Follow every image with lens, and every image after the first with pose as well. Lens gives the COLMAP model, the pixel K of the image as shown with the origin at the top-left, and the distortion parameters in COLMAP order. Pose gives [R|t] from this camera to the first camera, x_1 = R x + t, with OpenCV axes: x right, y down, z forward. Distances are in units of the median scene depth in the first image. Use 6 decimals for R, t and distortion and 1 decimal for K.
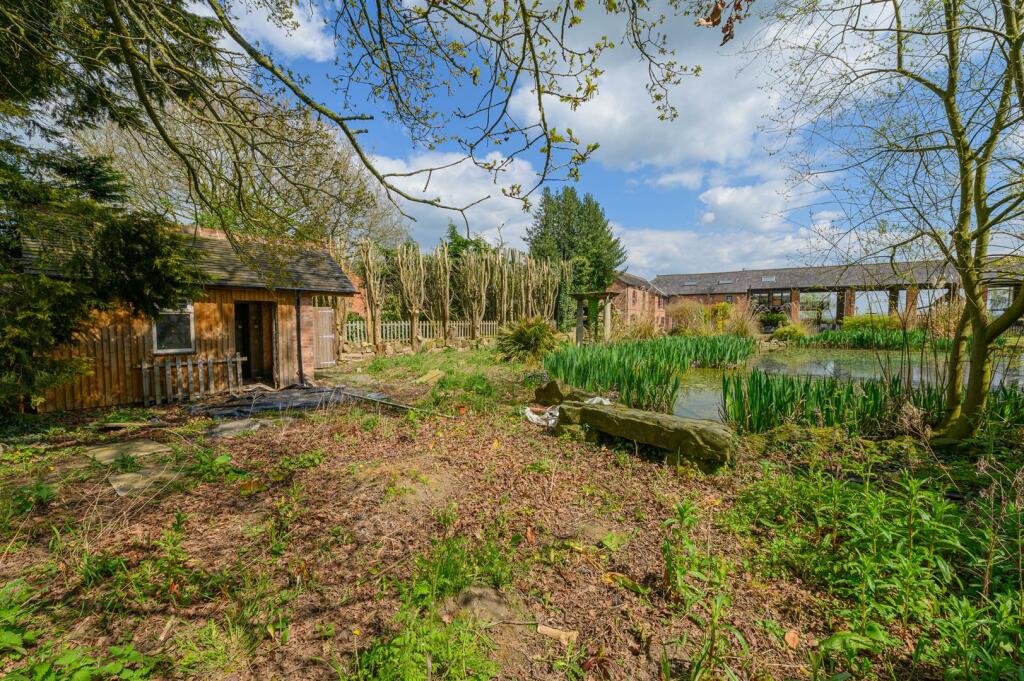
lens RADIAL K [[433.2, 0, 507.9], [0, 433.2, 340.8], [0, 0, 1]] dist [-0.004741, -0.000834]
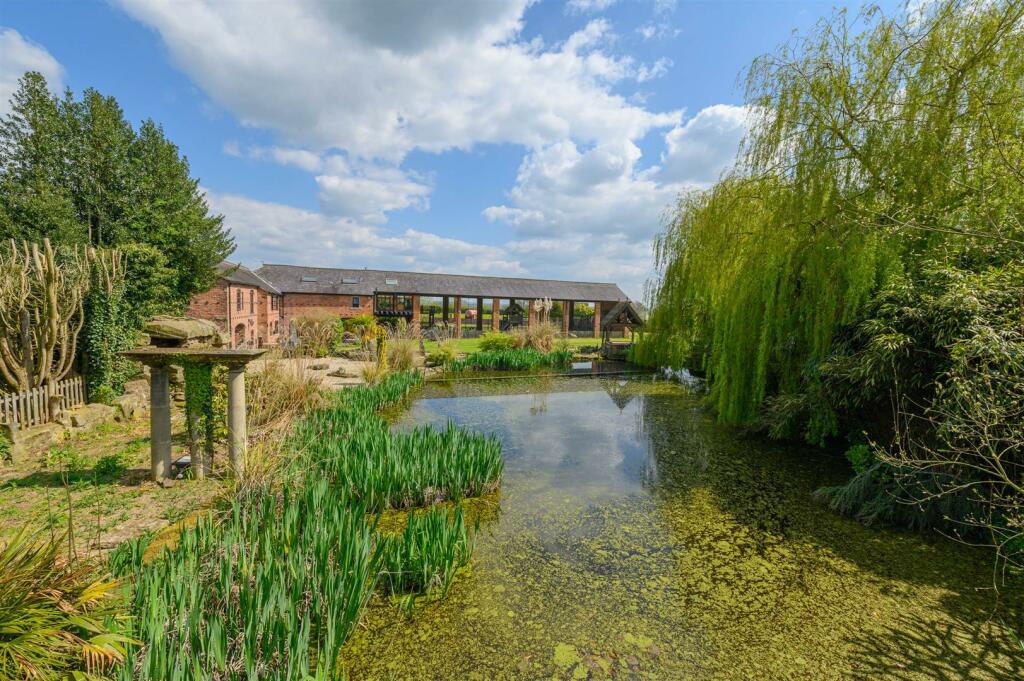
lens RADIAL K [[405.2, 0, 512.7], [0, 405.2, 342.2], [0, 0, 1]] dist [-0.007887, -0.000731]
pose [[0.600018, -0.053015, 0.798228, 0.039926], [-0.001766, 0.997712, 0.067592, -0.096098], [-0.799985, -0.041966, 0.598551, 0.316462]]
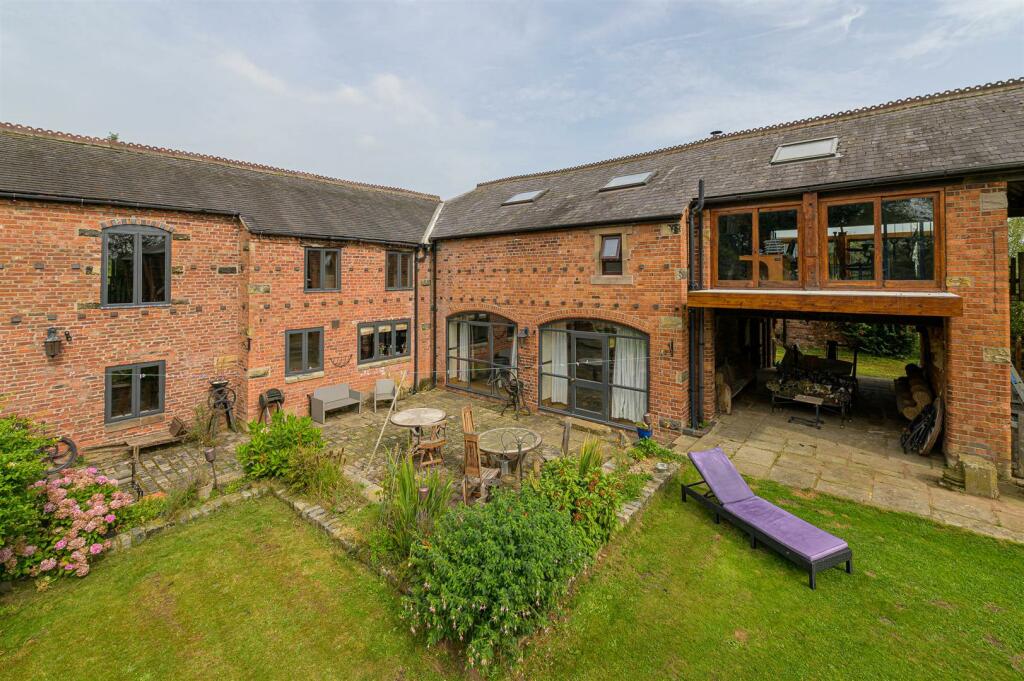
lens RADIAL K [[433.2, 0, 511.0], [0, 433.2, 267.1], [0, 0, 1]] dist [-0.004741, -0.000834]
pose [[0.990427, -0.010539, -0.137634, 0.687491], [0.003211, 0.998570, -0.053356, -0.106945], [0.137999, 0.052403, 0.989045, 1.089645]]
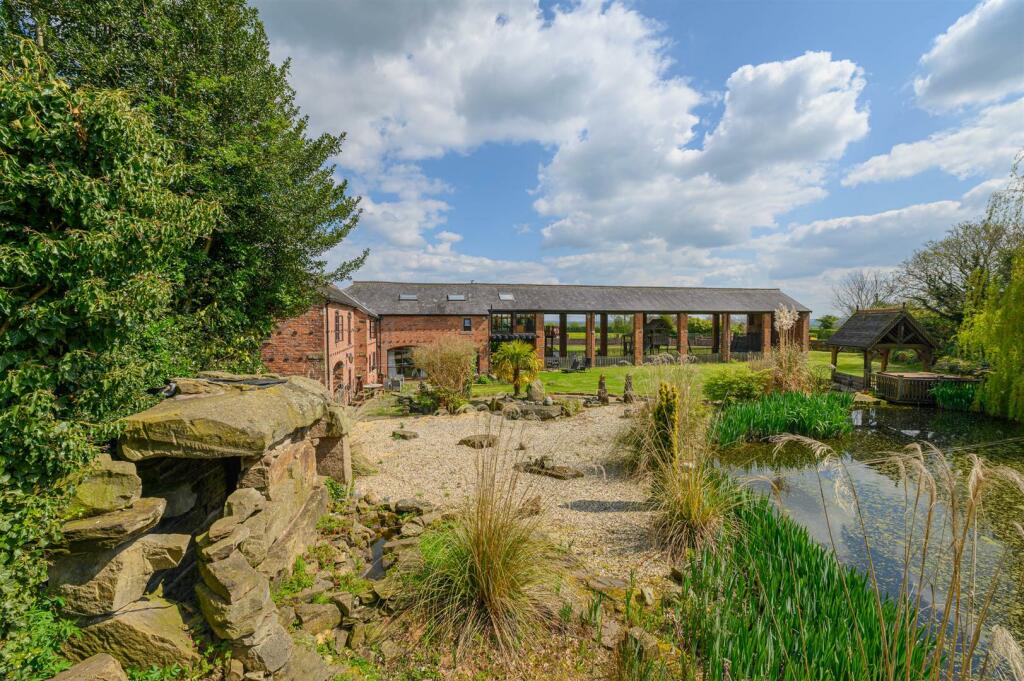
lens RADIAL K [[405.2, 0, 515.3], [0, 405.2, 346.0], [0, 0, 1]] dist [-0.007887, -0.000731]
pose [[0.696733, -0.044183, 0.715969, 0.134998], [0.030818, 0.999023, 0.031661, -0.108976], [-0.716669, 0.000005, 0.697414, 0.683329]]
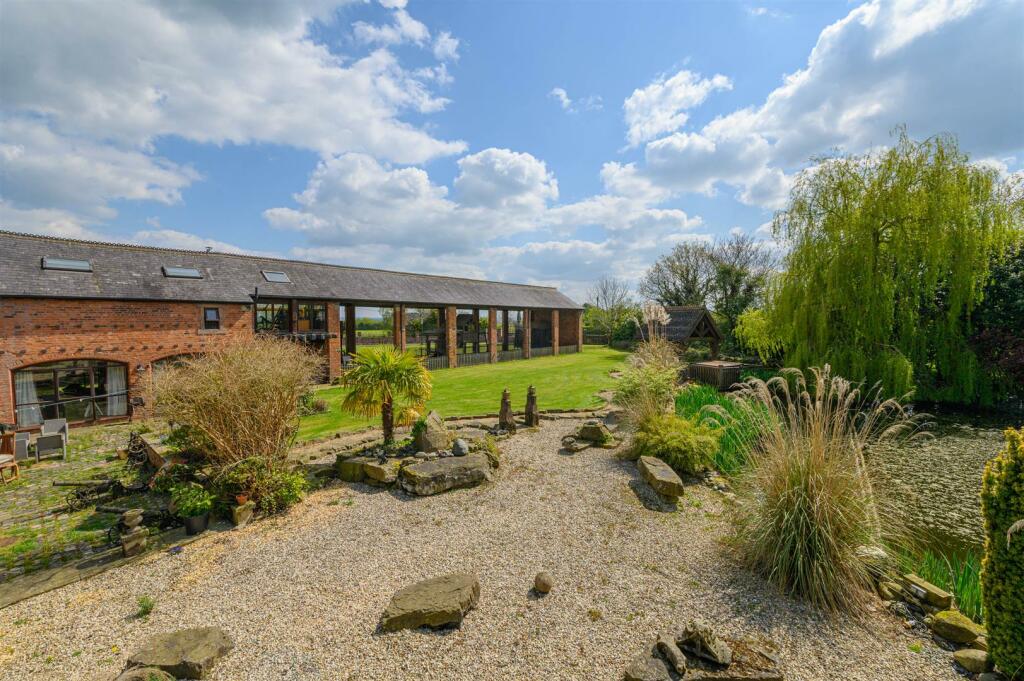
lens RADIAL K [[393.5, 0, 518.3], [0, 393.5, 342.4], [0, 0, 1]] dist [-0.027949, 0.000470]
pose [[0.126590, -0.052277, 0.990577, 0.255952], [0.036819, 0.998170, 0.047973, -0.108977], [-0.991272, 0.030399, 0.128283, 0.927600]]
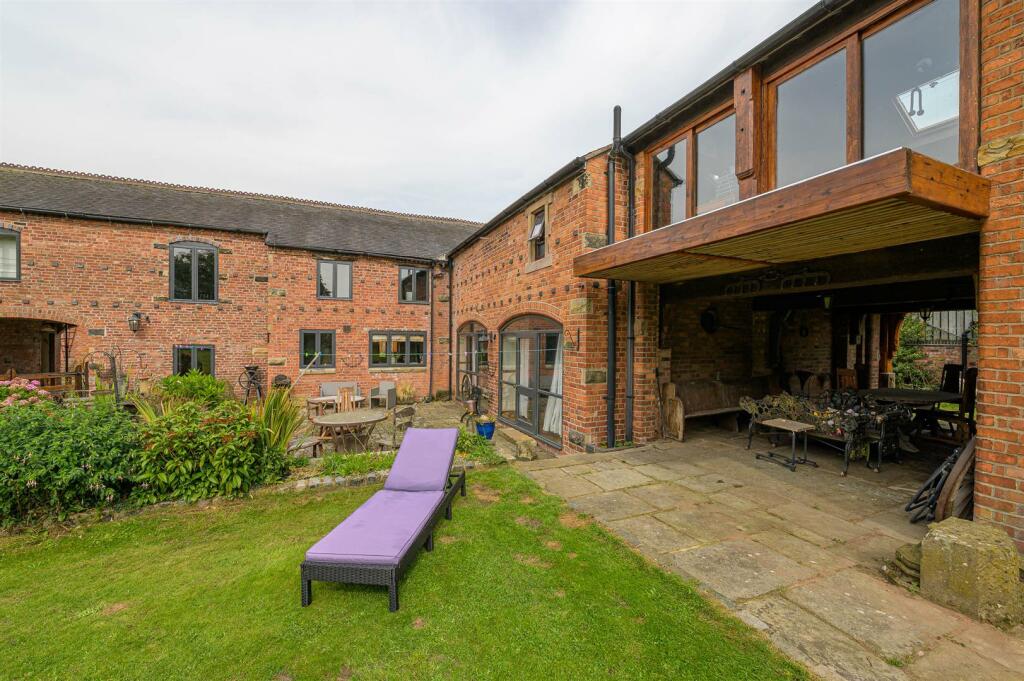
lens RADIAL K [[405.2, 0, 513.7], [0, 405.2, 342.4], [0, 0, 1]] dist [-0.007887, -0.000731]
pose [[0.831256, 0.011415, -0.555773, 0.833633], [-0.029554, 0.999283, -0.023679, -0.062873], [0.555104, 0.036109, 0.830997, 1.196709]]
